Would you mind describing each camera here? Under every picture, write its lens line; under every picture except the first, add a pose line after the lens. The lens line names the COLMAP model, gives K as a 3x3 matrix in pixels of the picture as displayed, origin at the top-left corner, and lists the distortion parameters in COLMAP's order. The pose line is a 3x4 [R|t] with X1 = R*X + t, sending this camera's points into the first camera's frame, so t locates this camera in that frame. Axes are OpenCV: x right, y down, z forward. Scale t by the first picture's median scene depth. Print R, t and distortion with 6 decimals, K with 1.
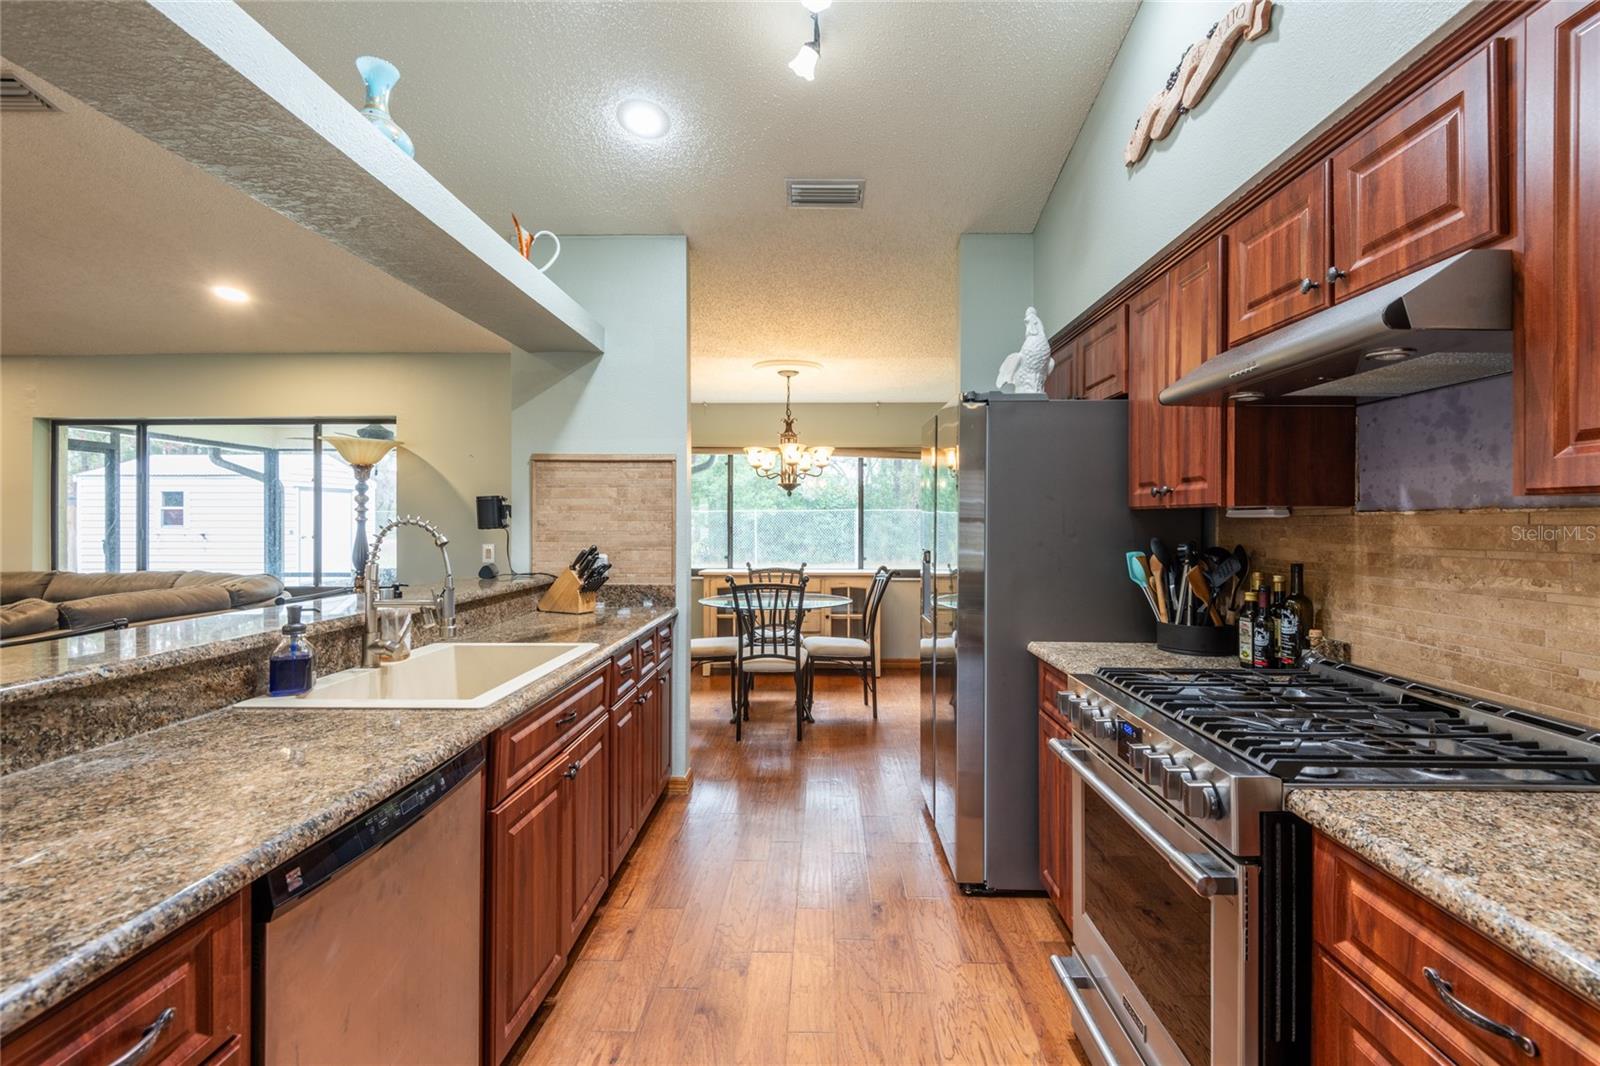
lens RADIAL K [[733.2, 0, 800.1], [0, 733.2, 525.2], [0, 0, 1]] dist [0.024621, -0.014705]
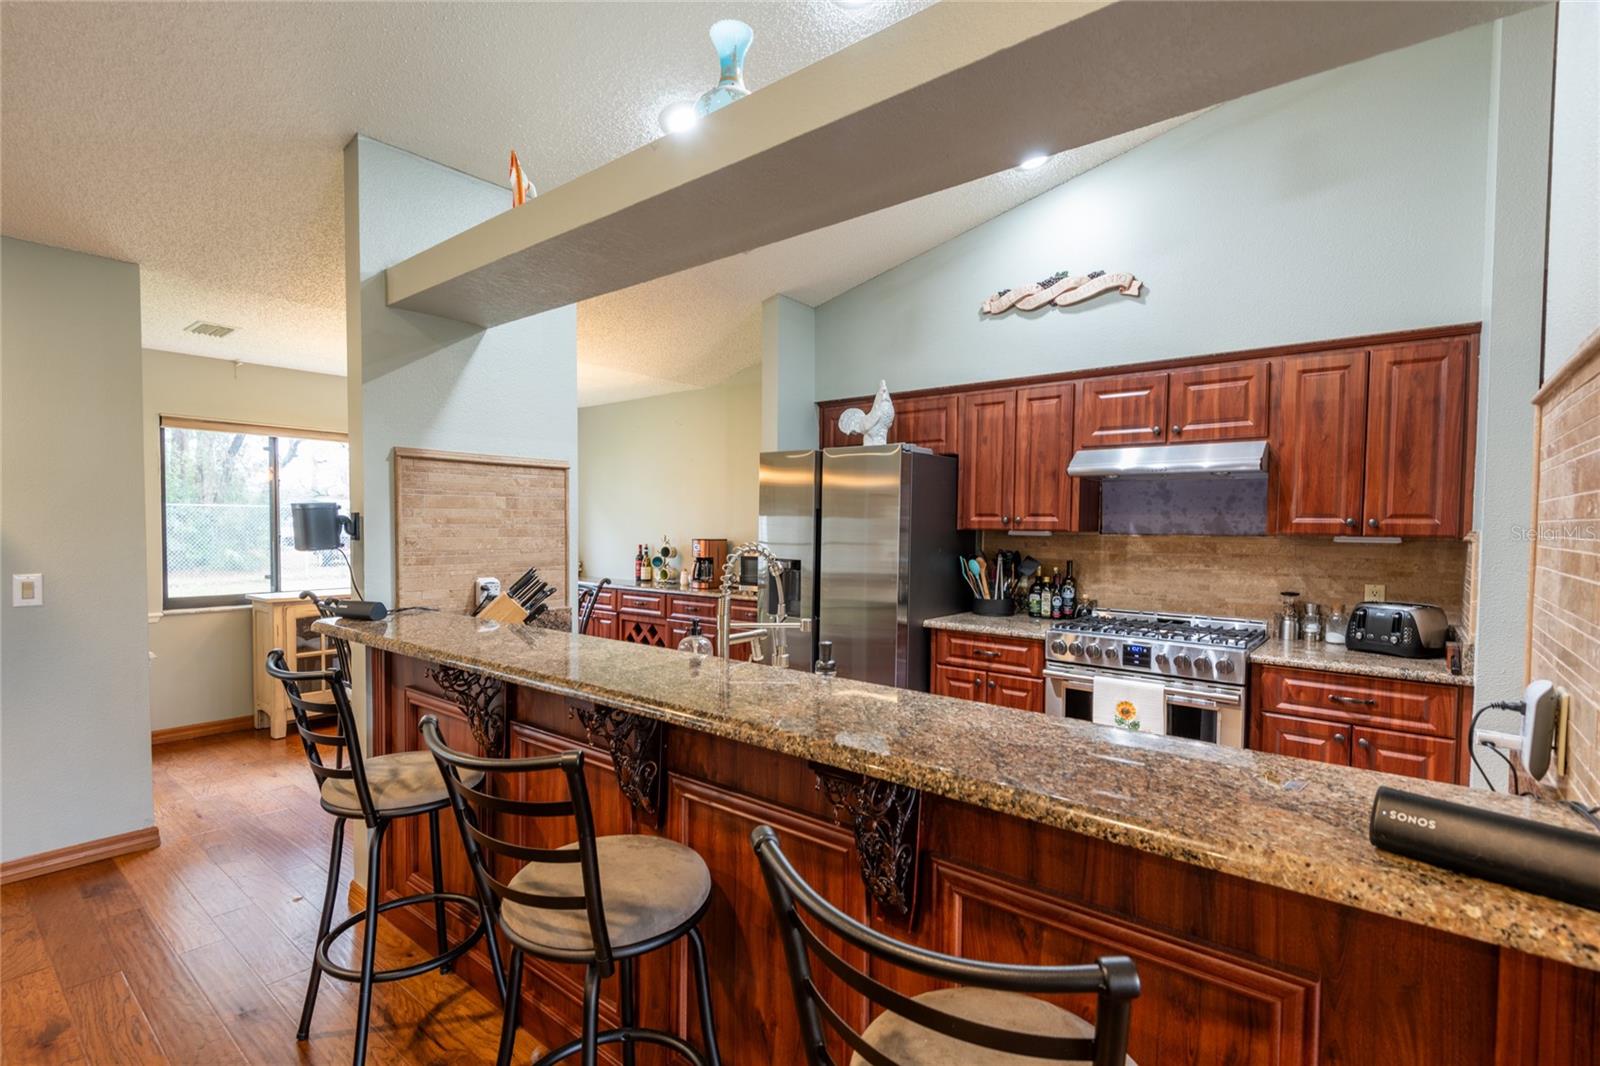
lens RADIAL K [[733.2, 0, 802.9], [0, 733.2, 551.8], [0, 0, 1]] dist [0.024621, -0.014705]
pose [[0.610133, -0.026458, 0.791857, -0.786786], [-0.004735, 0.999303, 0.037038, -0.023831], [-0.792285, -0.026348, 0.609583, 0.249911]]
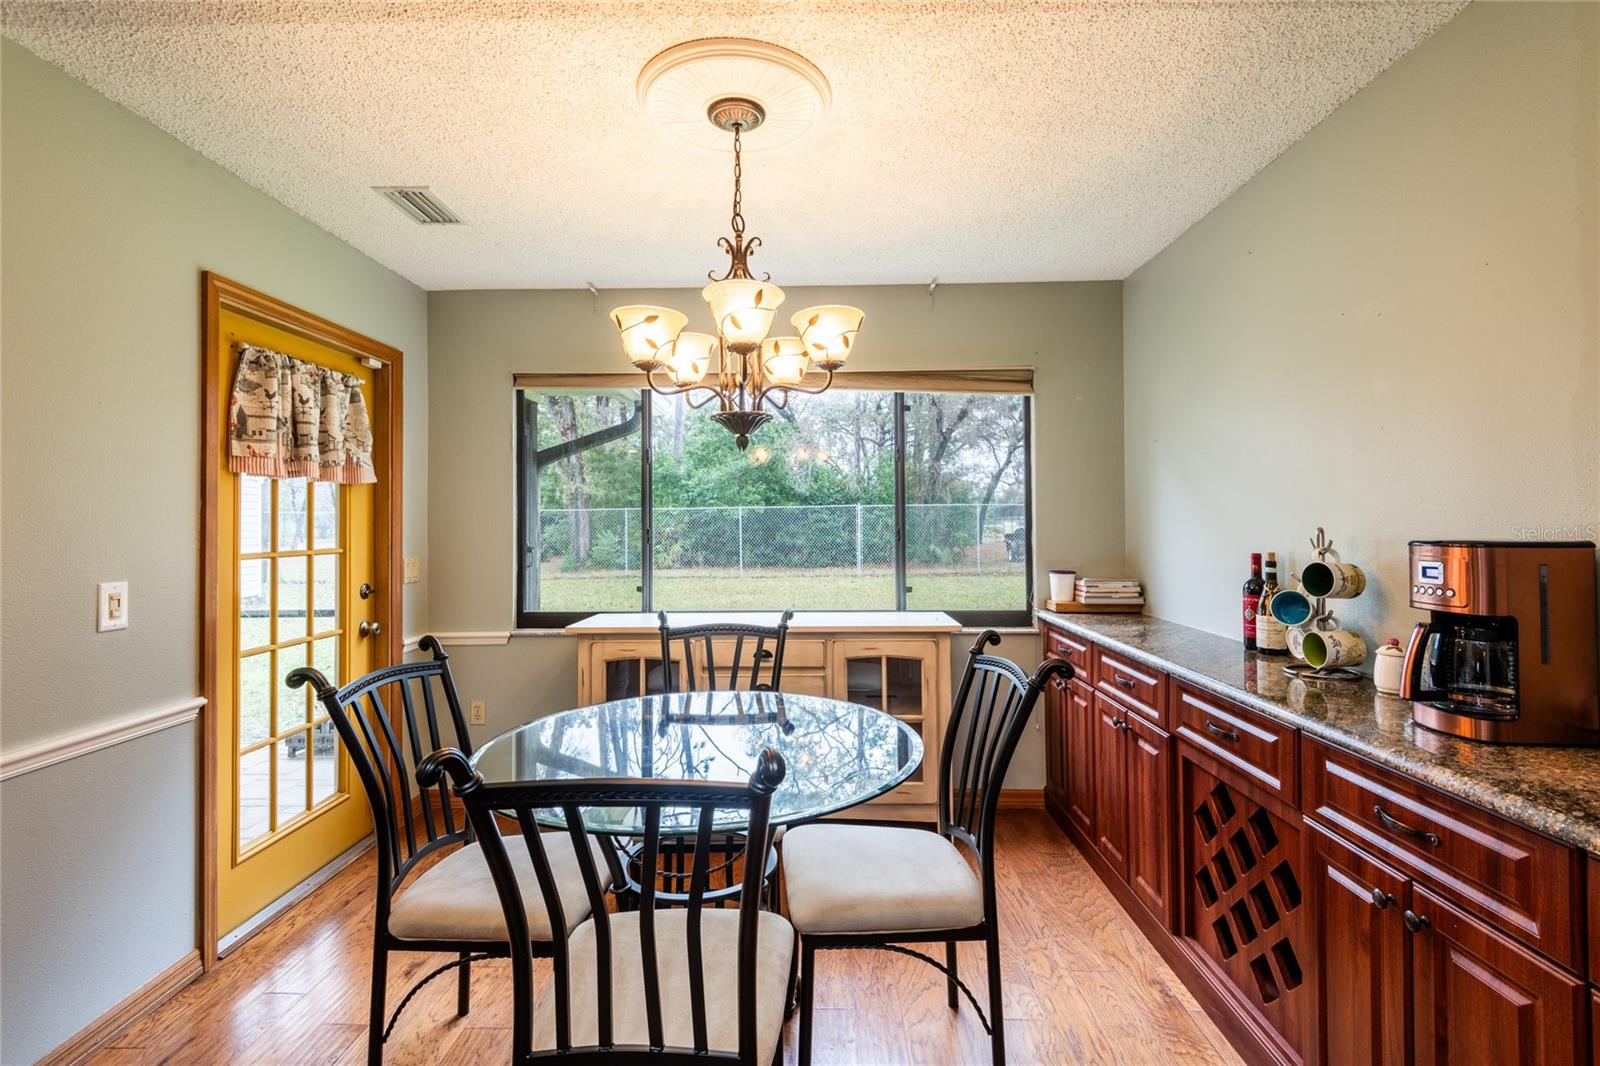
lens RADIAL K [[733.2, 0, 797.3], [0, 733.2, 506.7], [0, 0, 1]] dist [0.024621, -0.014705]
pose [[0.999975, -0.005598, 0.004252, 0.017854], [0.005694, 0.999720, -0.022953, -0.002128], [-0.004123, 0.022977, 0.999727, 1.025981]]
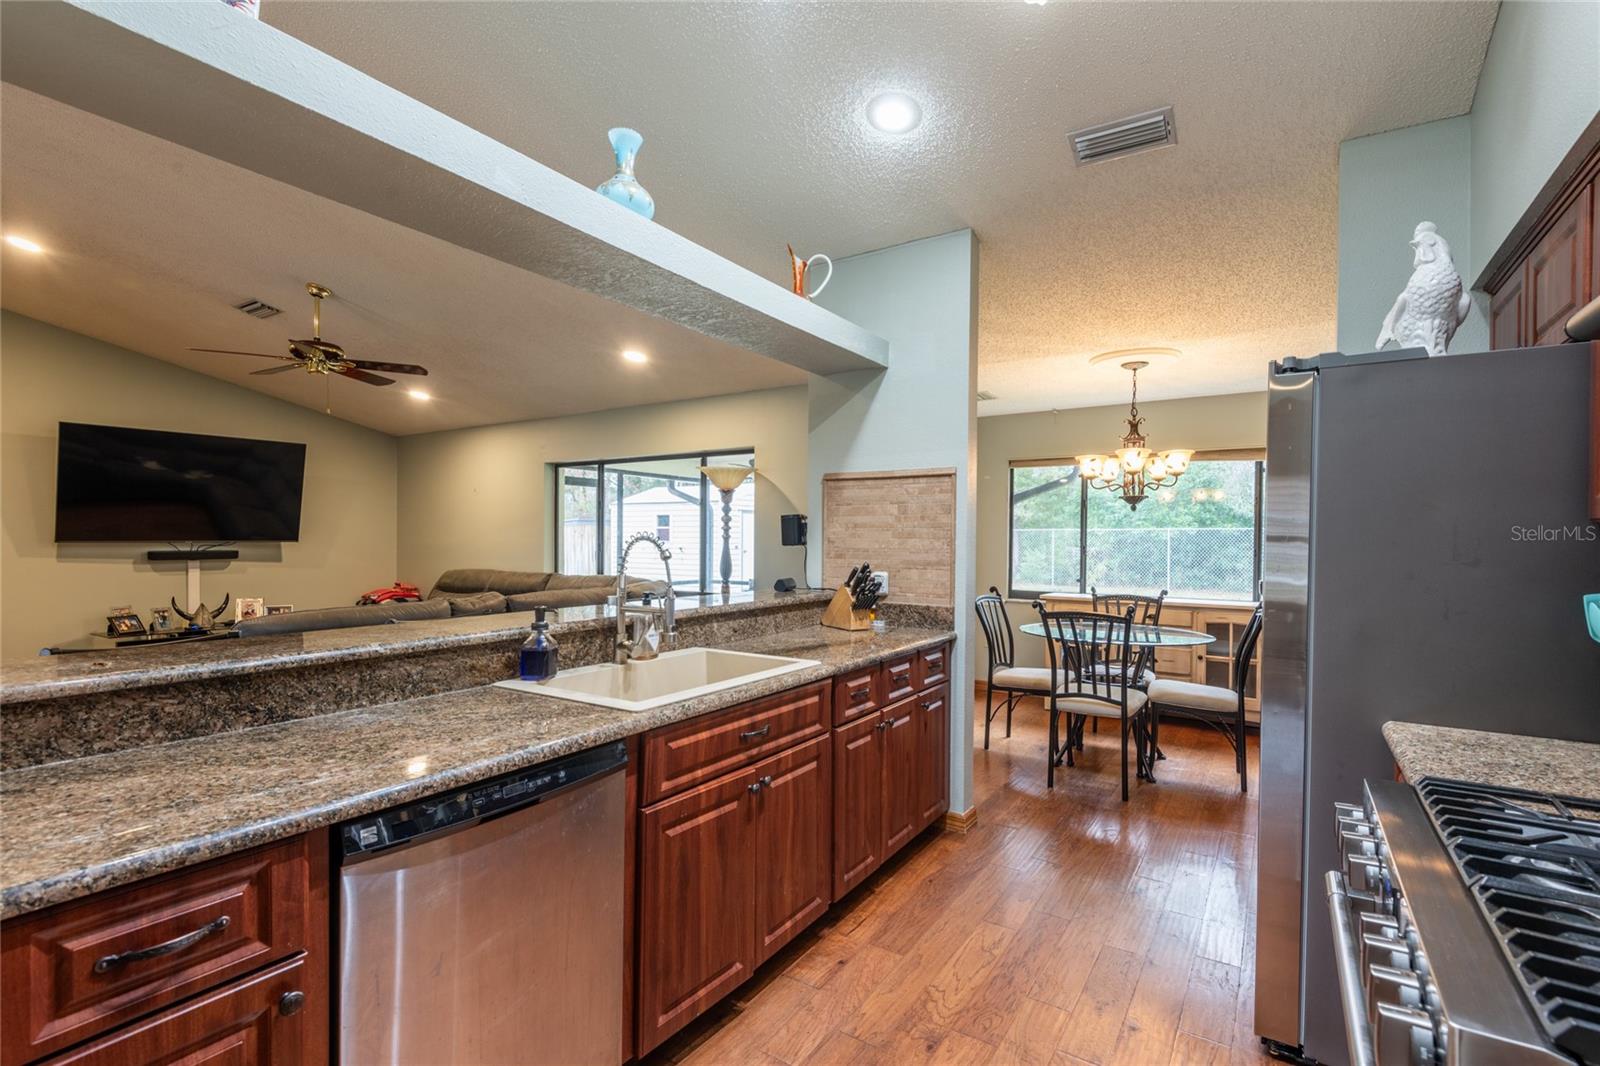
lens RADIAL K [[733.2, 0, 794.9], [0, 733.2, 550.9], [0, 0, 1]] dist [0.024621, -0.014705]
pose [[0.850515, 0.013611, -0.525774, 0.164265], [-0.008647, 0.999892, 0.011897, 0.000013], [0.525879, -0.005572, 0.850541, 0.110316]]
